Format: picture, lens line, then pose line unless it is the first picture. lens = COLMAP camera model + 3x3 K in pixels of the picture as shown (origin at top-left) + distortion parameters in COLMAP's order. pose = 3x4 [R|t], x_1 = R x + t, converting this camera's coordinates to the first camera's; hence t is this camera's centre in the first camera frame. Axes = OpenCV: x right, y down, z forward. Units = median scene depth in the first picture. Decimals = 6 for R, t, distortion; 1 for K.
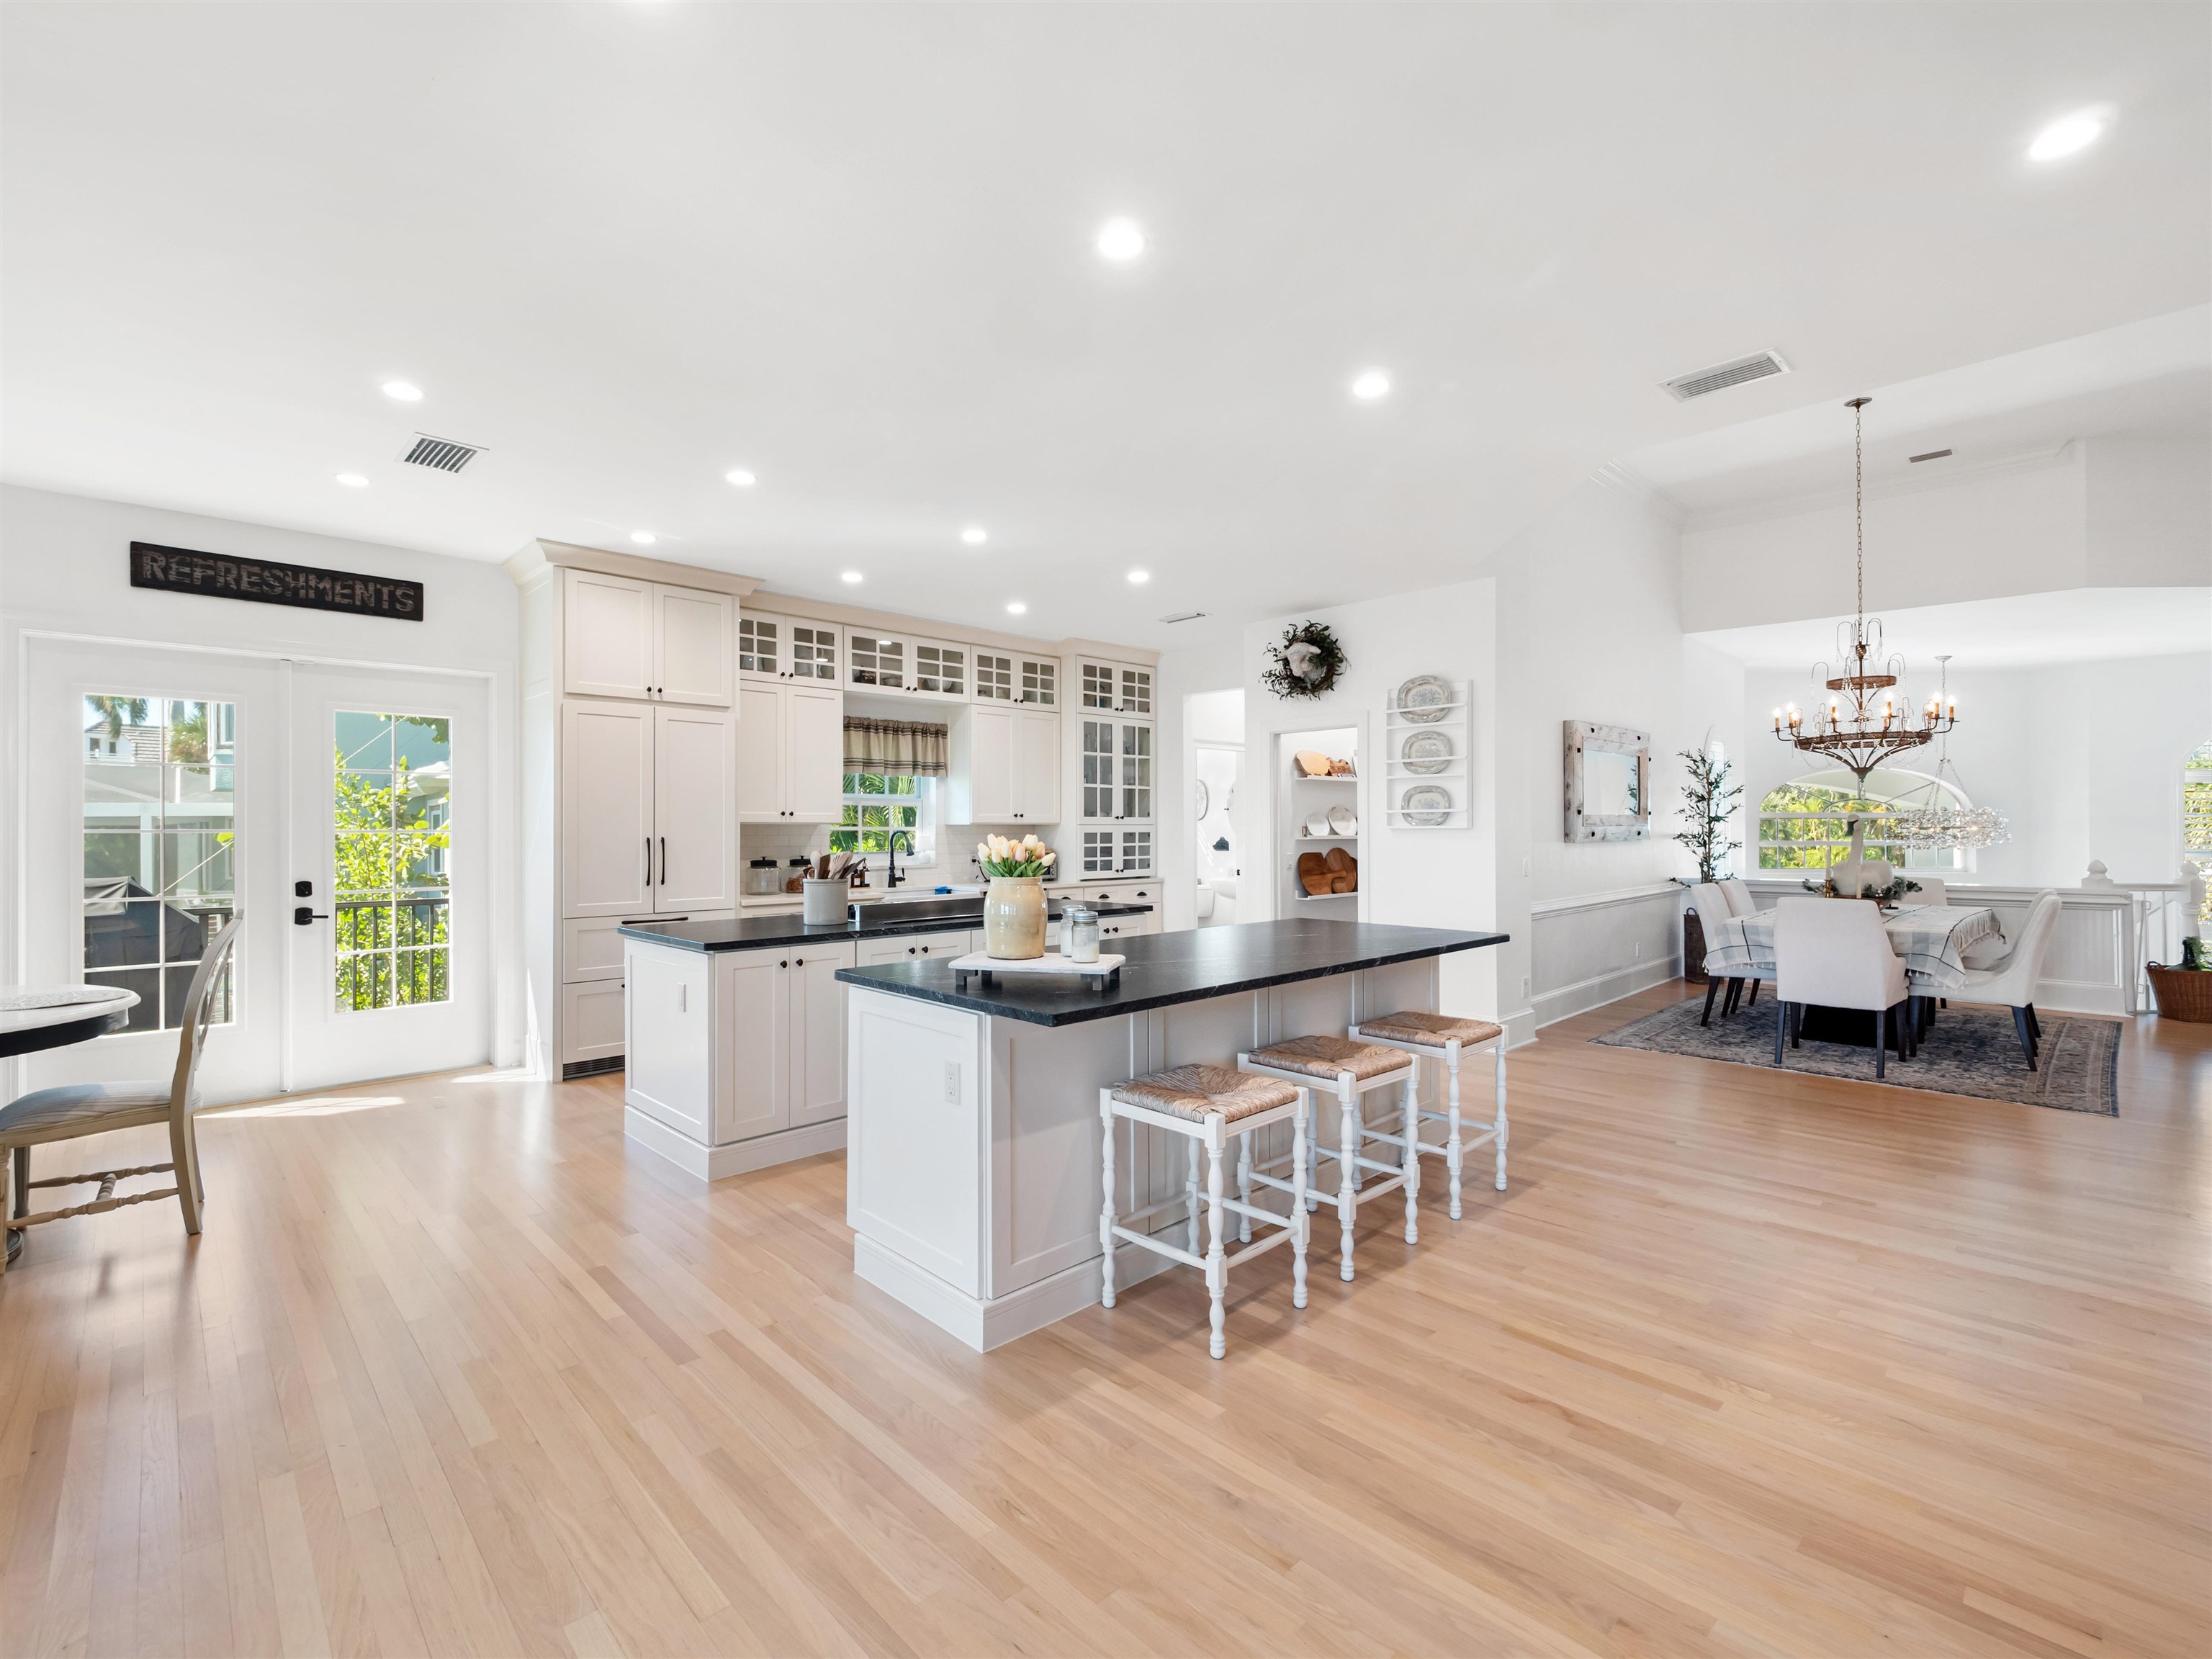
lens RADIAL K [[991.6, 0, 1097.2], [0, 991.6, 829.3], [0, 0, 1]] dist [-0.002940, -0.002827]
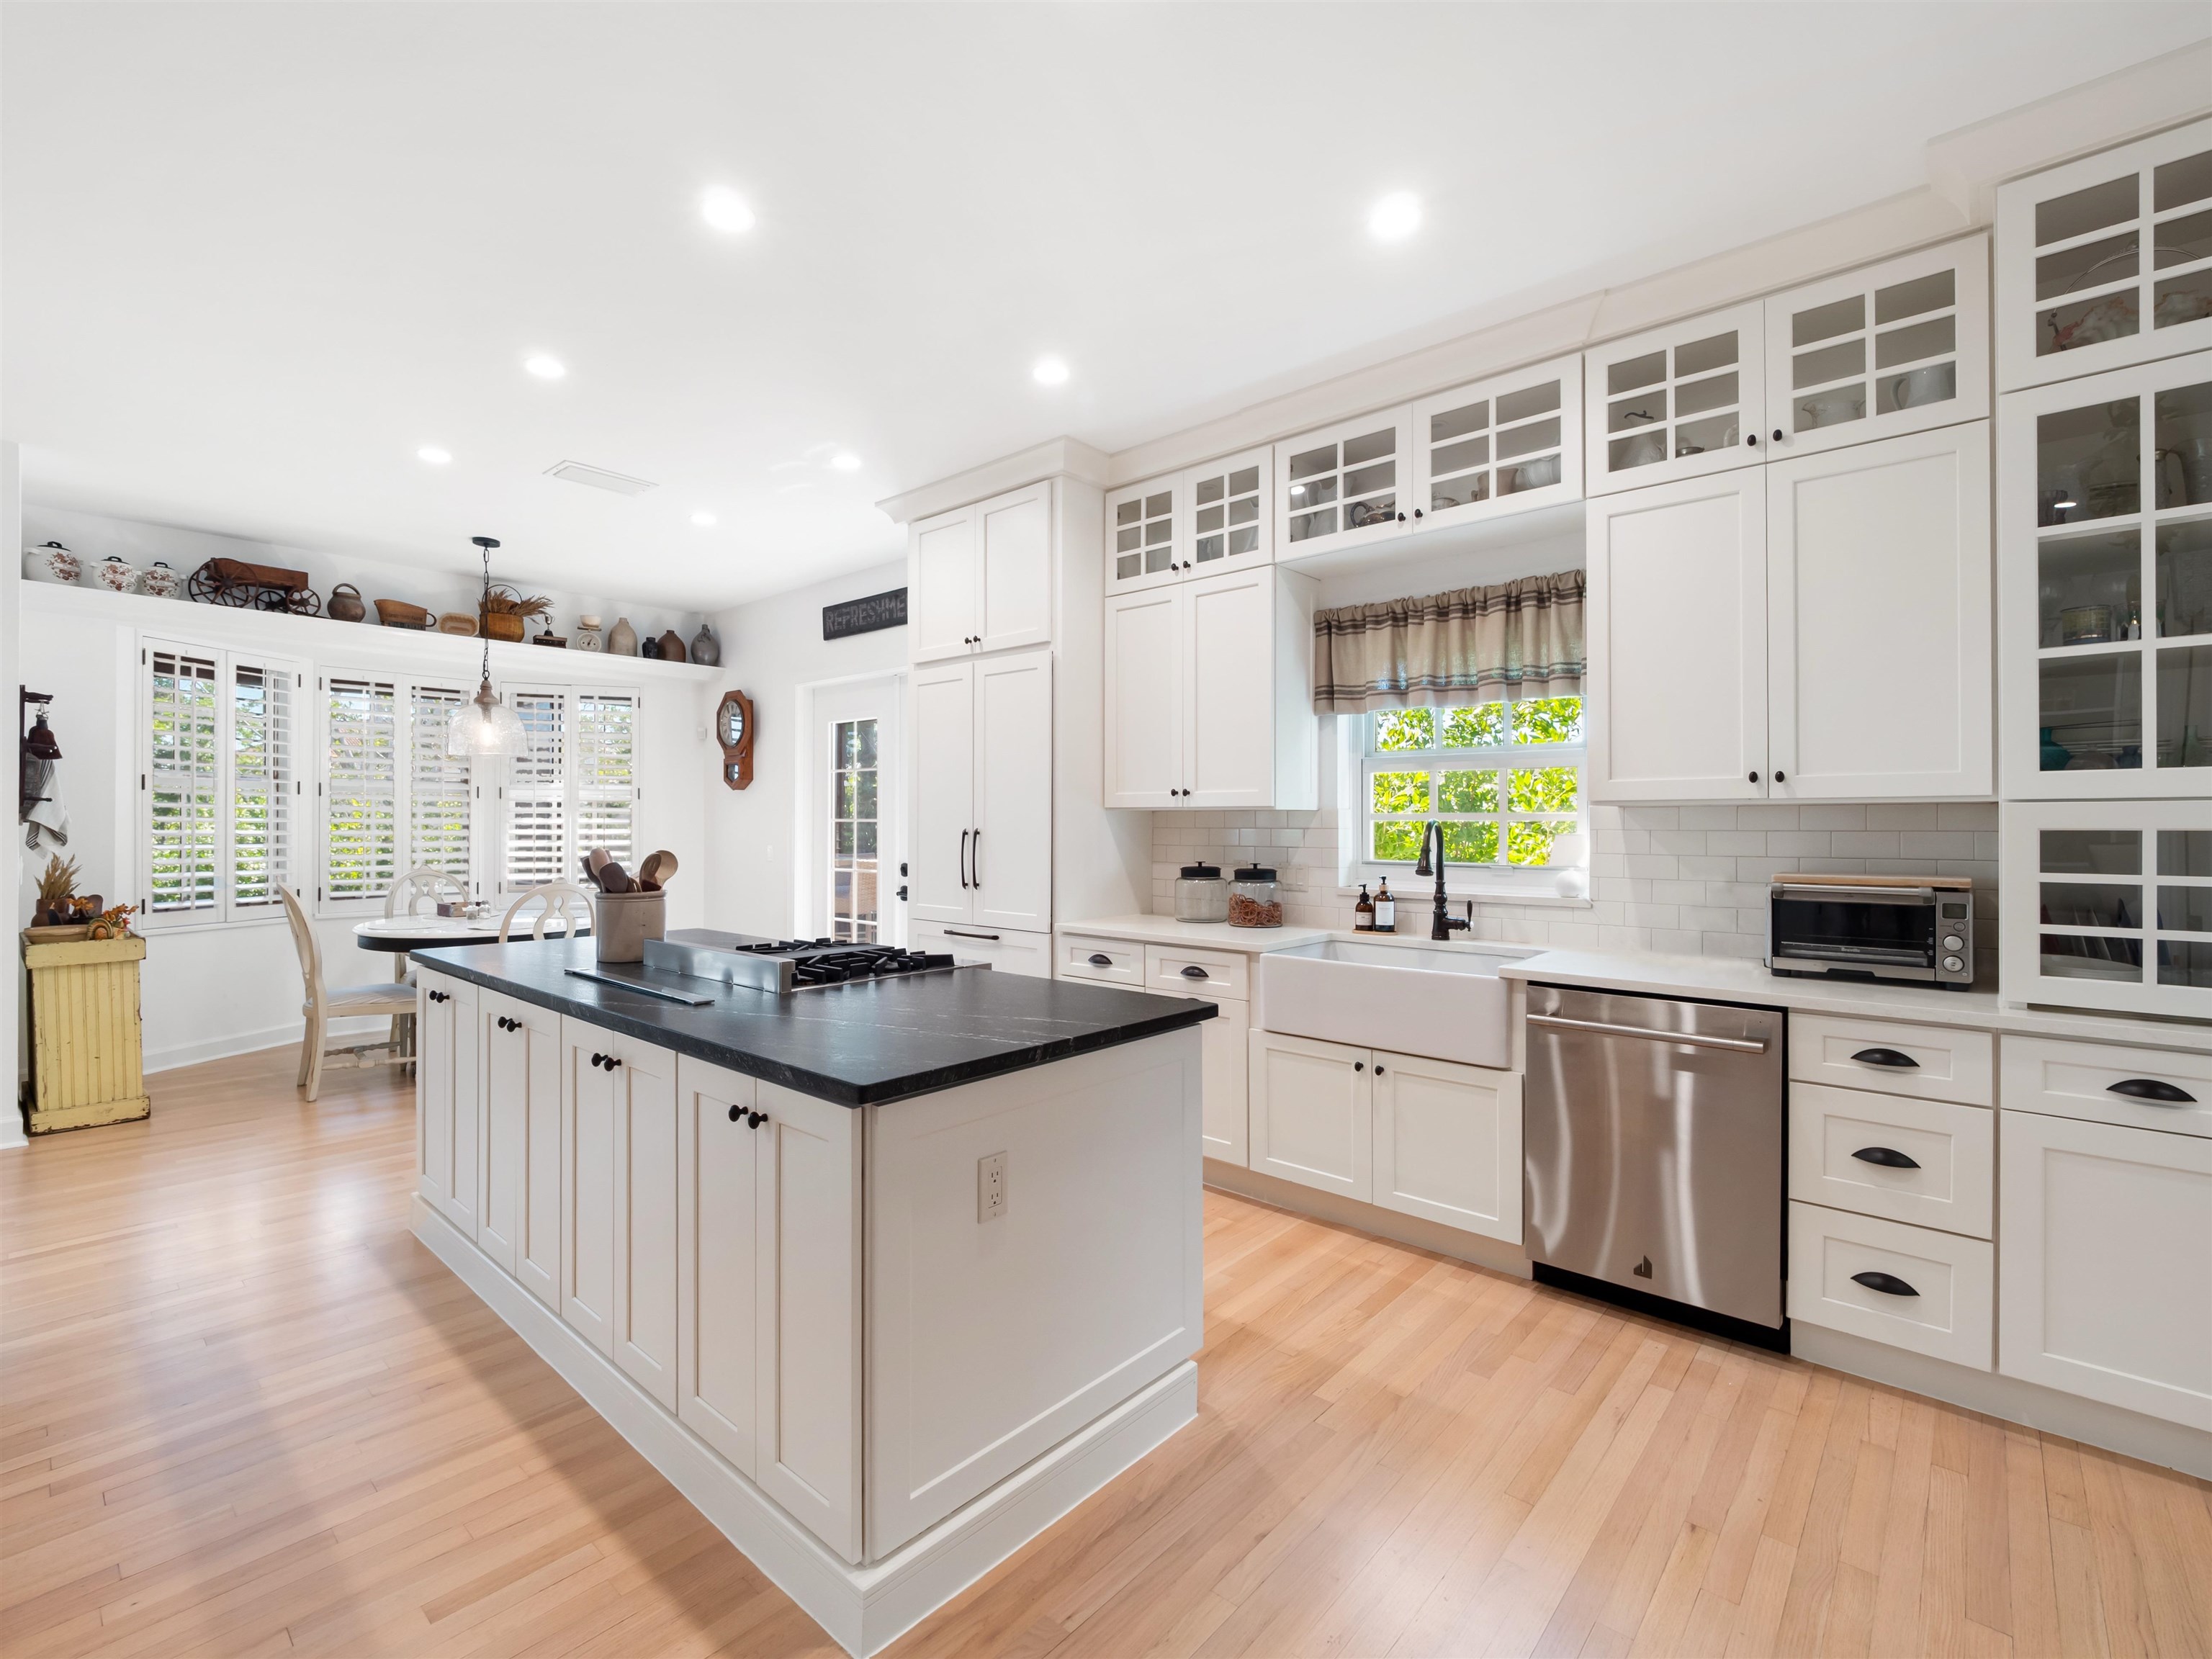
lens RADIAL K [[991.6, 0, 1097.7], [0, 991.6, 829.7], [0, 0, 1]] dist [-0.002940, -0.002827]
pose [[0.063777, 0.008545, -0.997928, 0.296166], [-0.002729, 0.999961, 0.008388, 0.001903], [0.997960, 0.002189, 0.063798, 0.912469]]
